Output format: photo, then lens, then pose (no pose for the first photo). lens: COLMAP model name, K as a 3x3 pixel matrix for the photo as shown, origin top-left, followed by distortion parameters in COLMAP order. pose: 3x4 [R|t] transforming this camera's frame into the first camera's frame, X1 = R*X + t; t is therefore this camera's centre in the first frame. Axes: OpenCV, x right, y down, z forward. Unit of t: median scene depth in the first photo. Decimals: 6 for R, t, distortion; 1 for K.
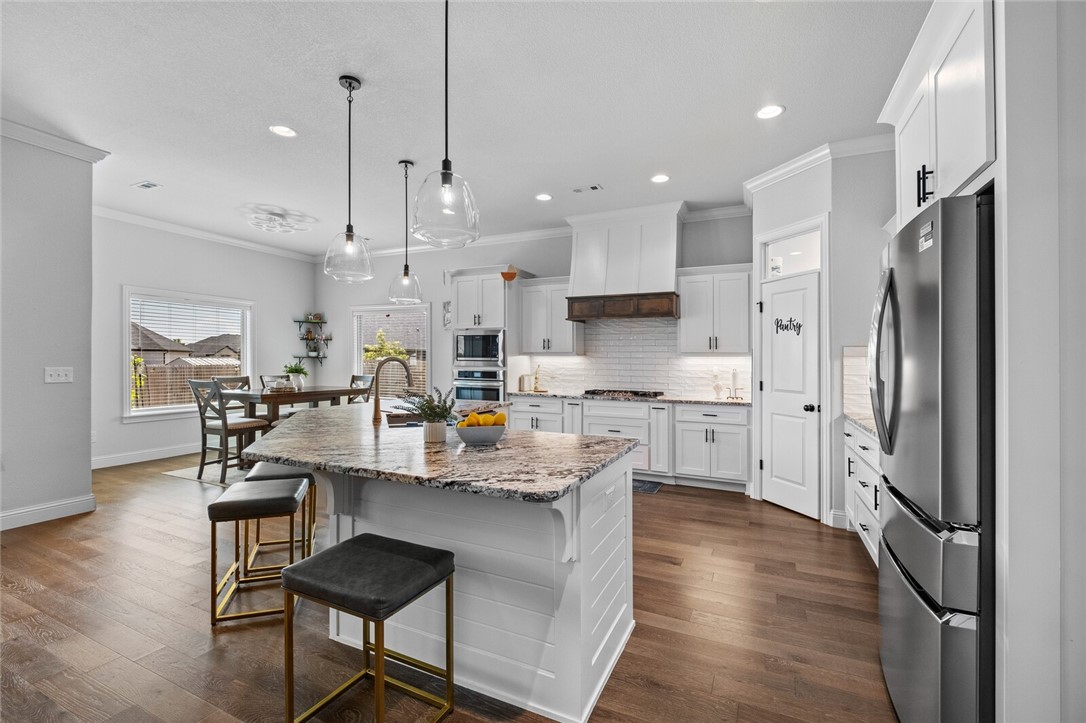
lens RADIAL K [[473.0, 0, 538.6], [0, 473.0, 370.1], [0, 0, 1]] dist [0.001239, -0.004825]
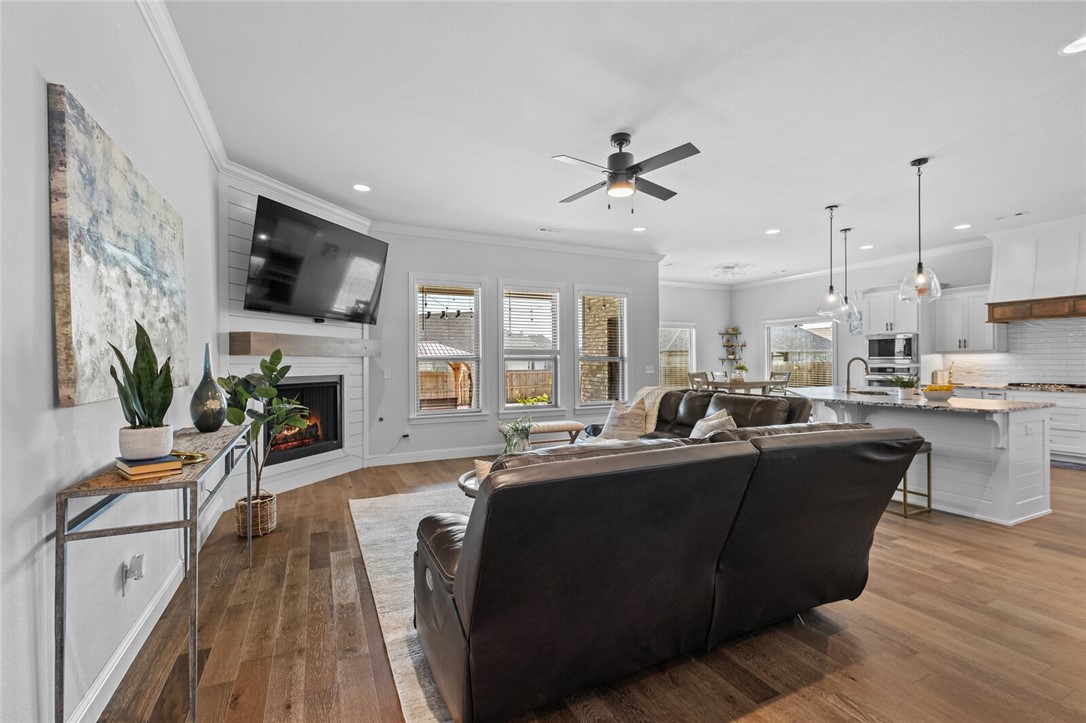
lens RADIAL K [[473.0, 0, 538.6], [0, 473.0, 370.1], [0, 0, 1]] dist [0.001239, -0.004825]
pose [[0.776414, -0.005261, -0.630201, -0.065303], [0.002536, 0.999983, -0.005223, 0.014471], [0.630218, 0.002457, 0.776414, -0.597130]]
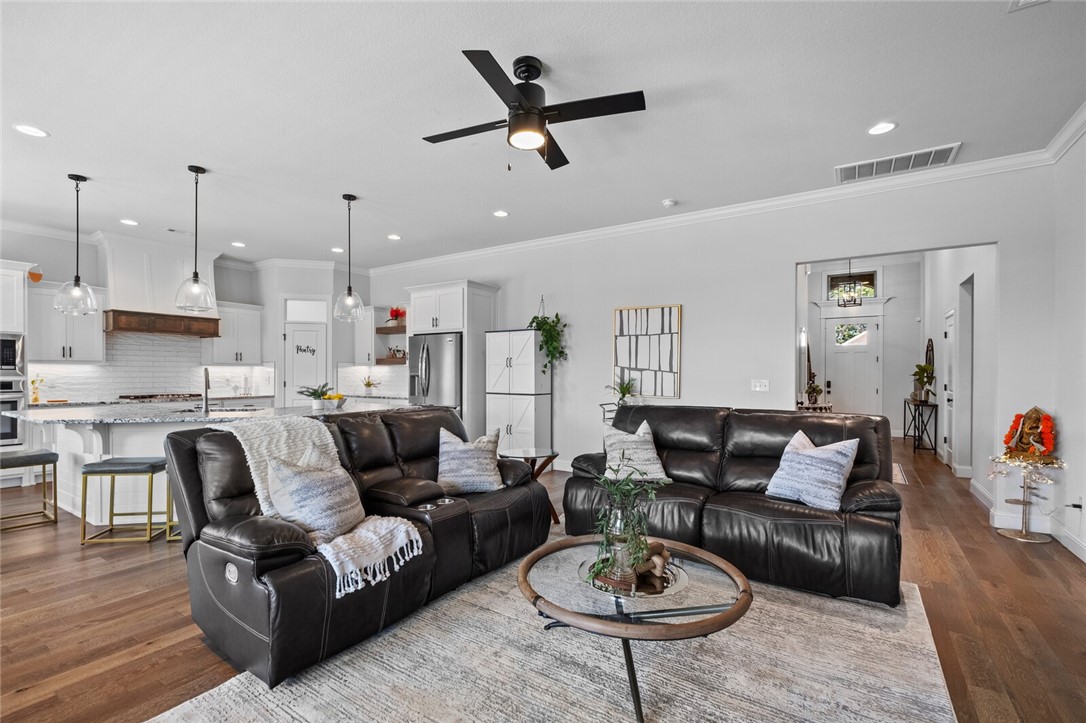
lens RADIAL K [[487.3, 0, 538.2], [0, 487.3, 374.5], [0, 0, 1]] dist [0.001901, -0.006238]
pose [[0.135383, -0.013100, 0.990707, -0.875907], [0.016597, 0.999802, 0.010953, -0.003666], [-0.990654, 0.014960, 0.135574, -0.093502]]
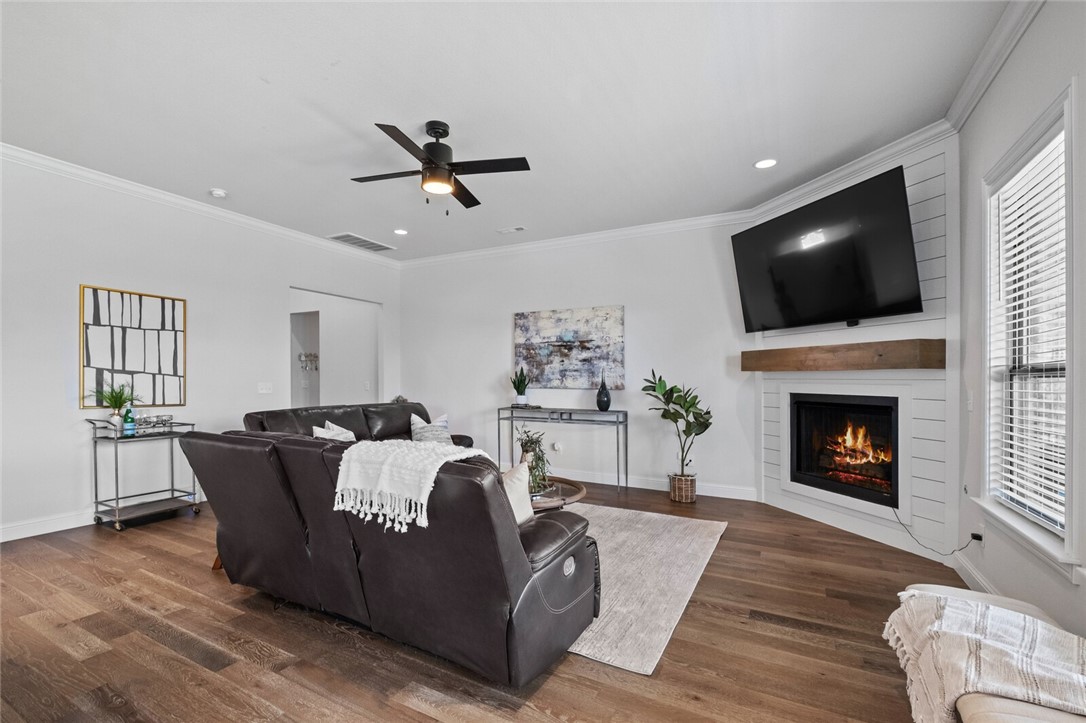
lens RADIAL K [[482.9, 0, 532.7], [0, 482.9, 377.5], [0, 0, 1]] dist [-0.000452, -0.000409]
pose [[-0.997959, -0.011972, 0.062727, -0.538337], [-0.010869, 0.999781, 0.017893, -0.011765], [-0.062927, 0.017174, -0.997870, 0.564530]]
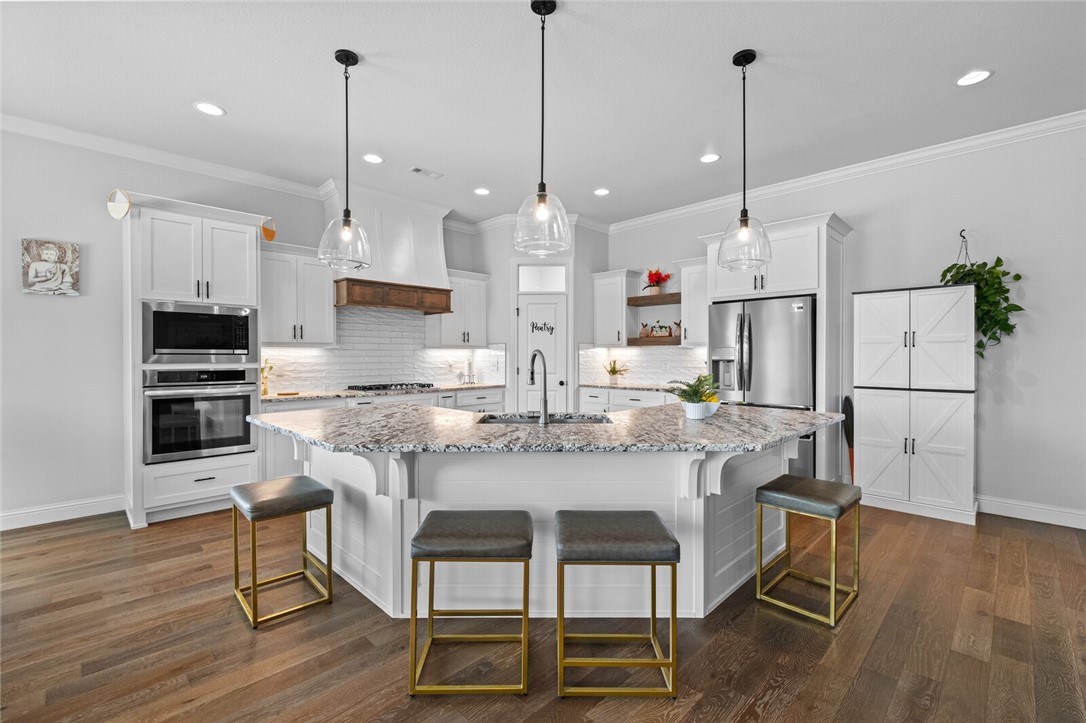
lens RADIAL K [[470.5, 0, 540.3], [0, 470.5, 357.5], [0, 0, 1]] dist [-0.001683, -0.000819]
pose [[0.335130, -0.014524, 0.942060, -0.598813], [0.022254, 0.999724, 0.007496, -0.010558], [-0.941909, 0.018452, 0.335361, 0.390248]]
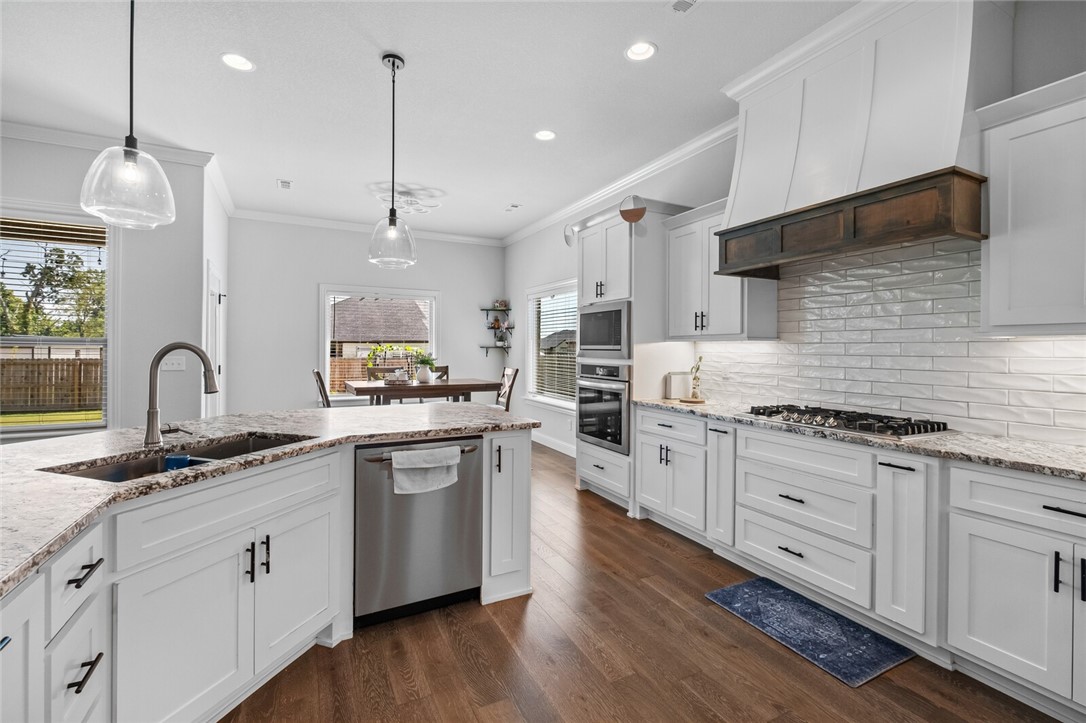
lens RADIAL K [[470.5, 0, 540.3], [0, 470.5, 357.5], [0, 0, 1]] dist [-0.001683, -0.000819]
pose [[0.792495, 0.006489, -0.609844, 0.224759], [-0.010954, 0.999934, -0.003595, -0.005755], [0.609780, 0.009529, 0.792513, 0.438768]]
